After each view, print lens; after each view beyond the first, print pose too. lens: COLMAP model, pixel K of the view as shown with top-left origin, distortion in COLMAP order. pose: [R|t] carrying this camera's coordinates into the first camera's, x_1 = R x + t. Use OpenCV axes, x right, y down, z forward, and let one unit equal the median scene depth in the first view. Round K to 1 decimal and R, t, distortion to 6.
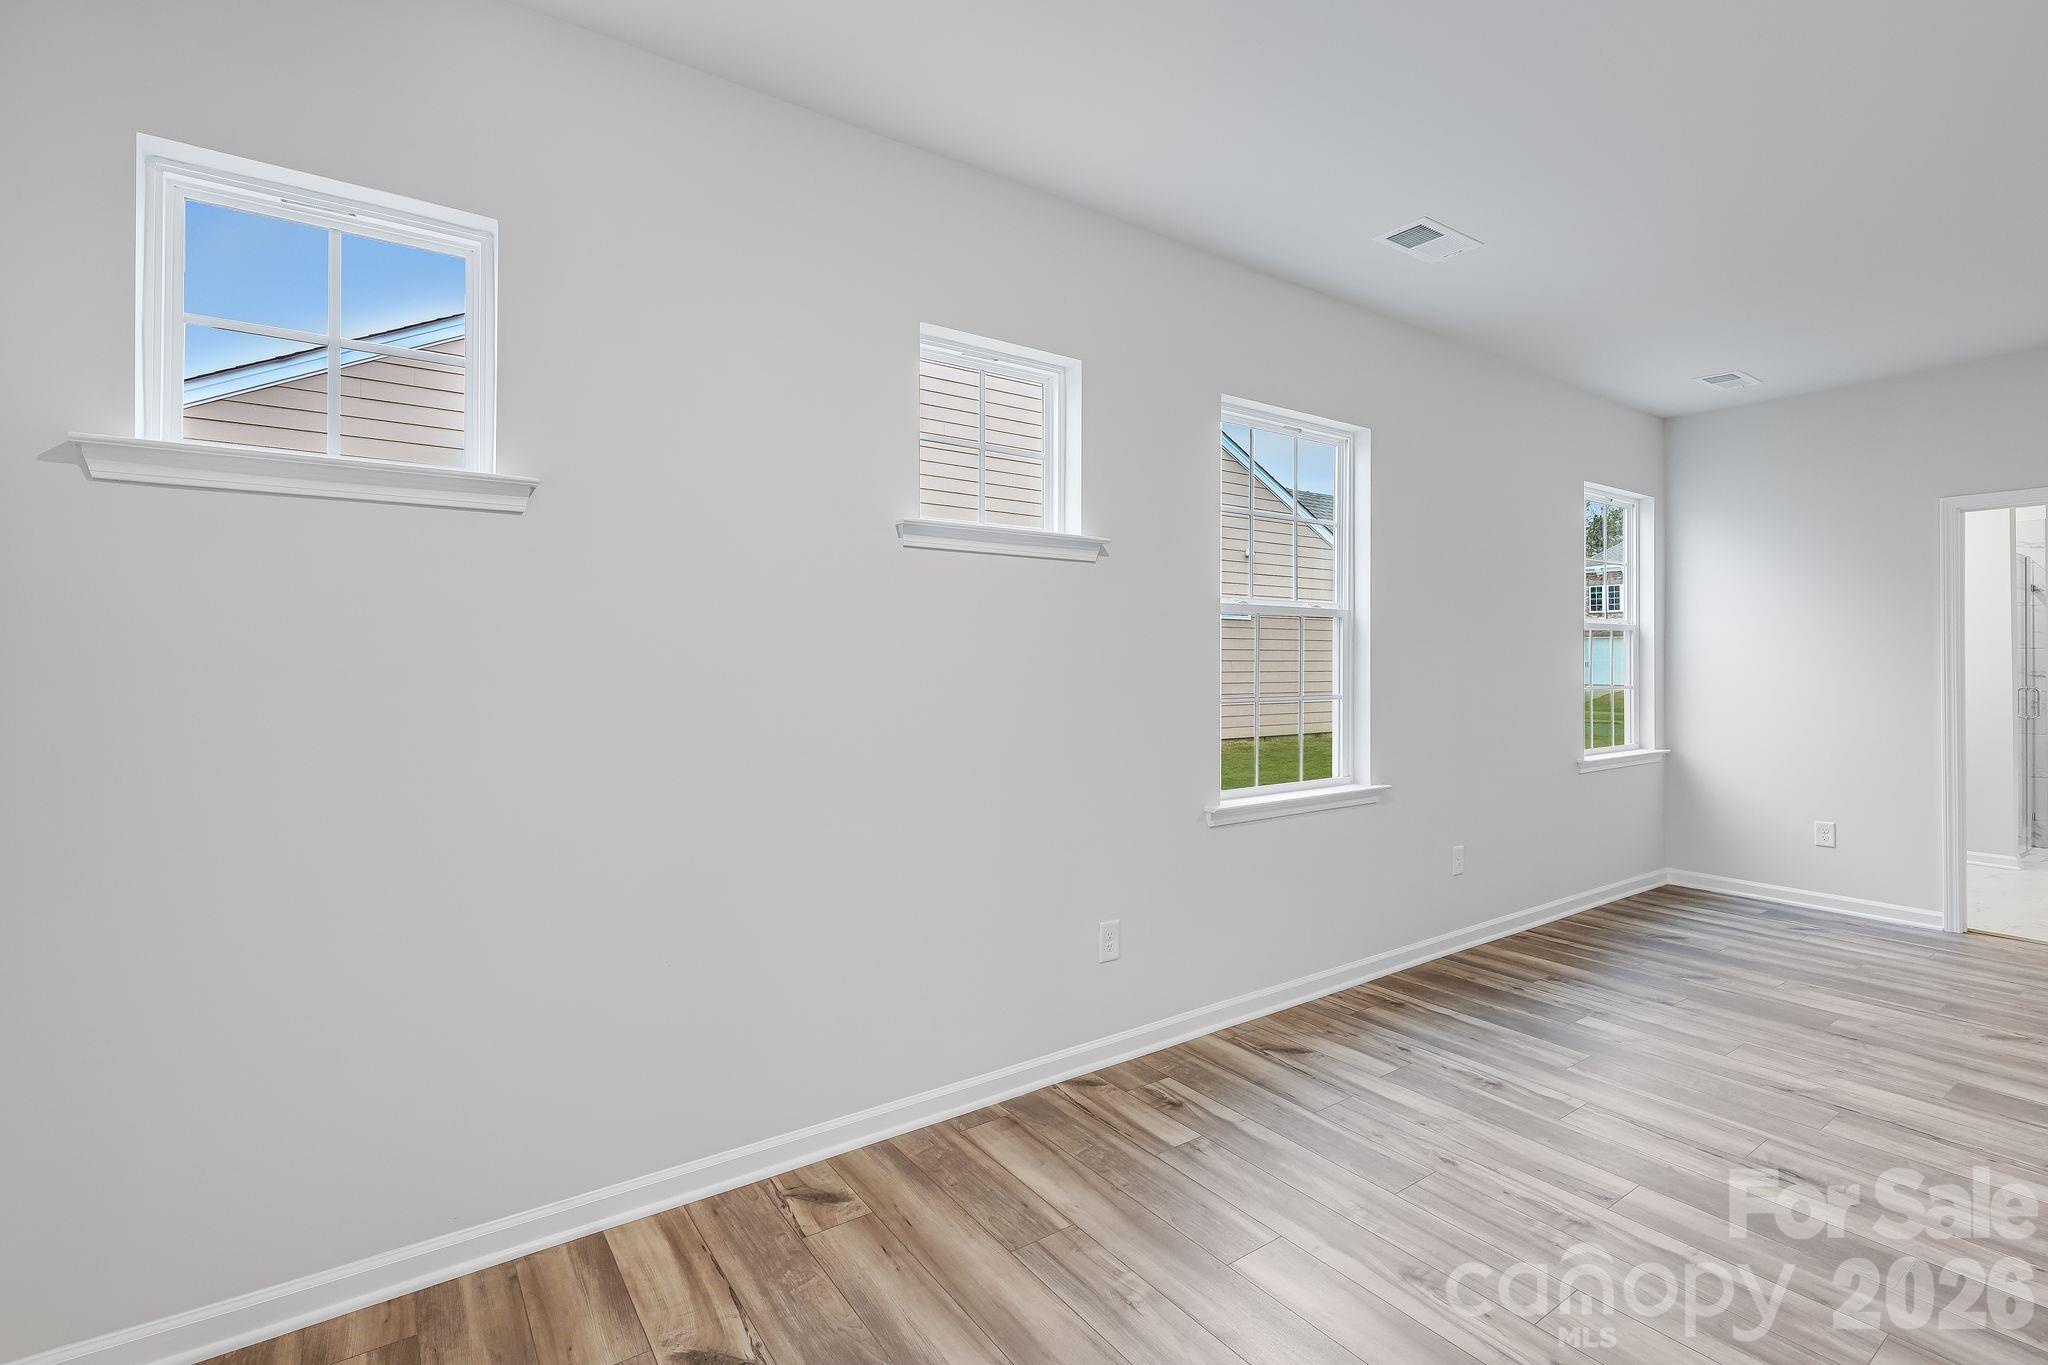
lens RADIAL K [[927.8, 0, 1025.5], [0, 927.8, 694.6], [0, 0, 1]] dist [0.000387, -0.000666]
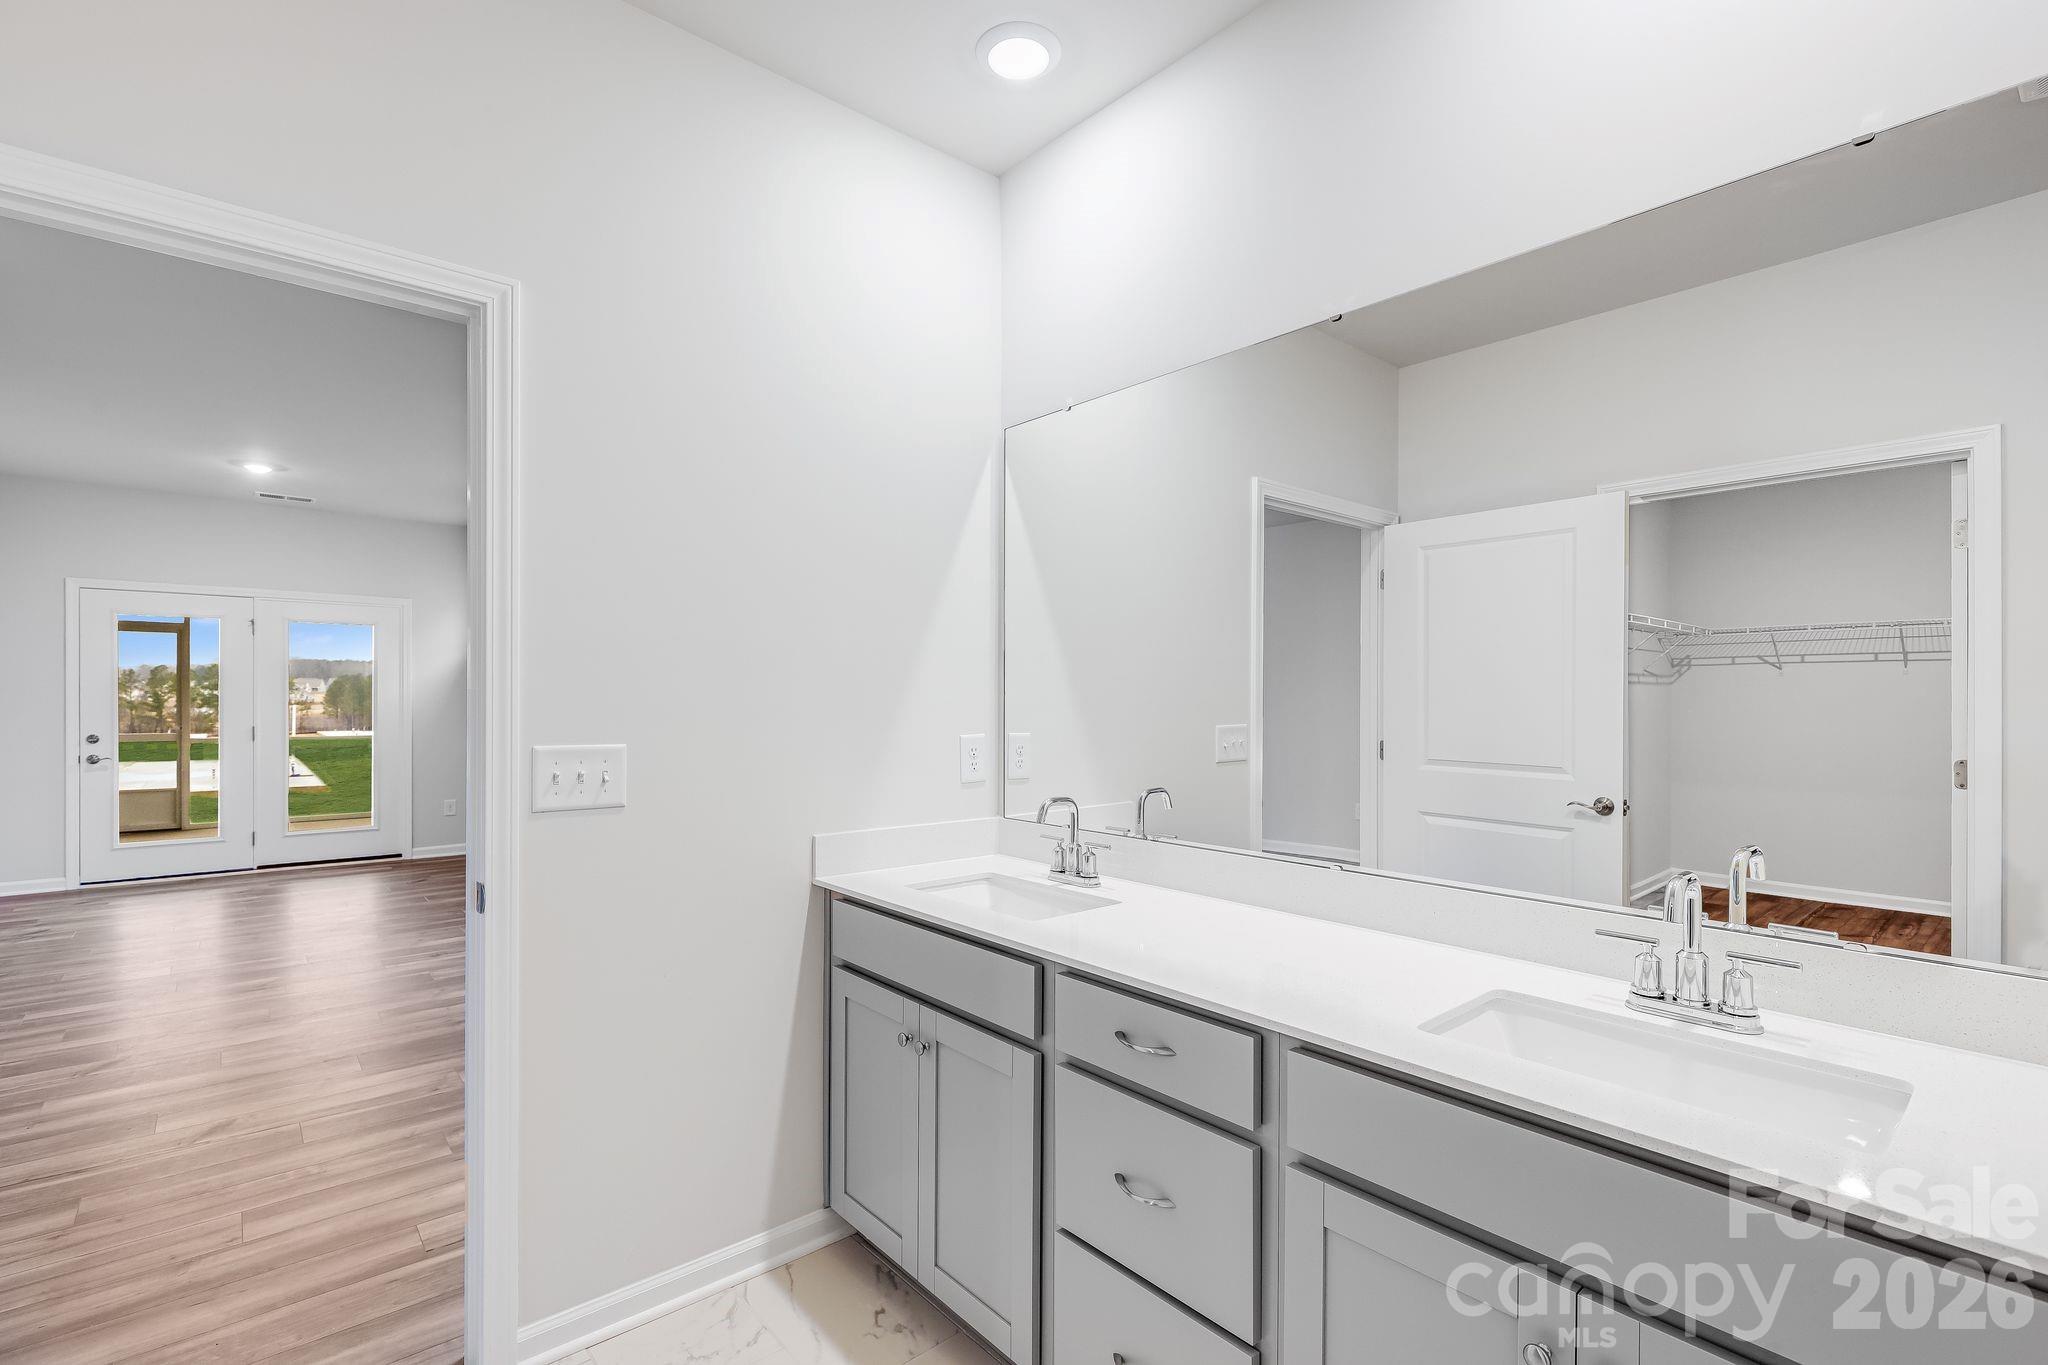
lens RADIAL K [[927.8, 0, 1025.5], [0, 927.8, 694.6], [0, 0, 1]] dist [0.000387, -0.000666]
pose [[0.098806, -0.004163, -0.995098, 2.201765], [-0.032470, 0.999445, -0.007405, -0.059437], [0.994577, 0.033042, 0.098616, 1.830014]]
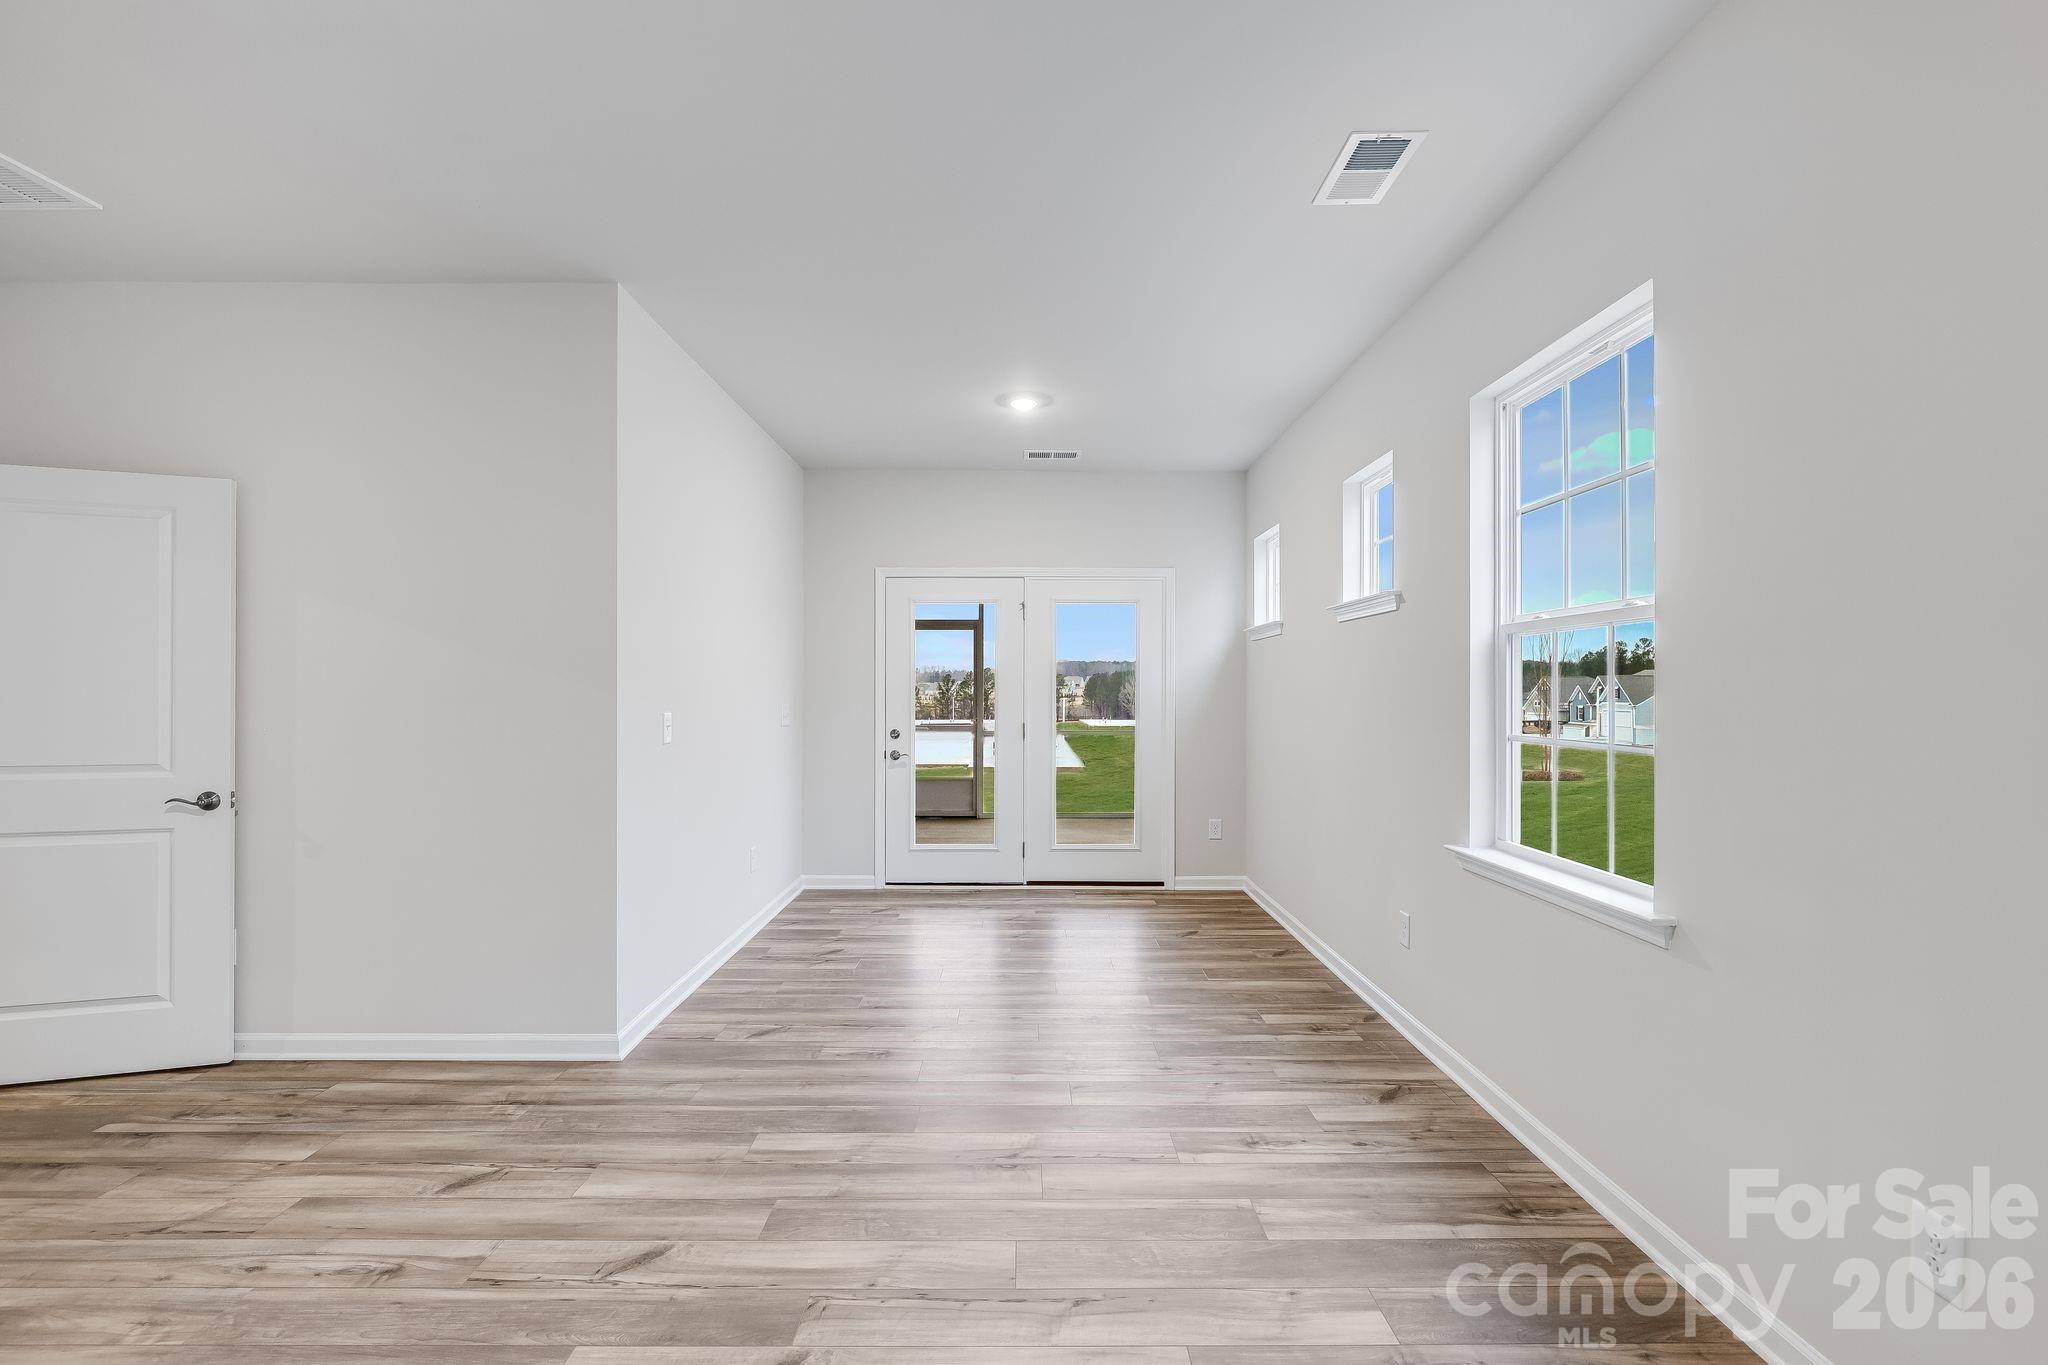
lens RADIAL K [[927.8, 0, 1025.5], [0, 927.8, 694.6], [0, 0, 1]] dist [0.000387, -0.000666]
pose [[-0.573394, 0.000883, -0.819279, 1.375645], [-0.028604, 0.999368, 0.021096, -0.041101], [0.818780, 0.035531, -0.573007, 1.313110]]
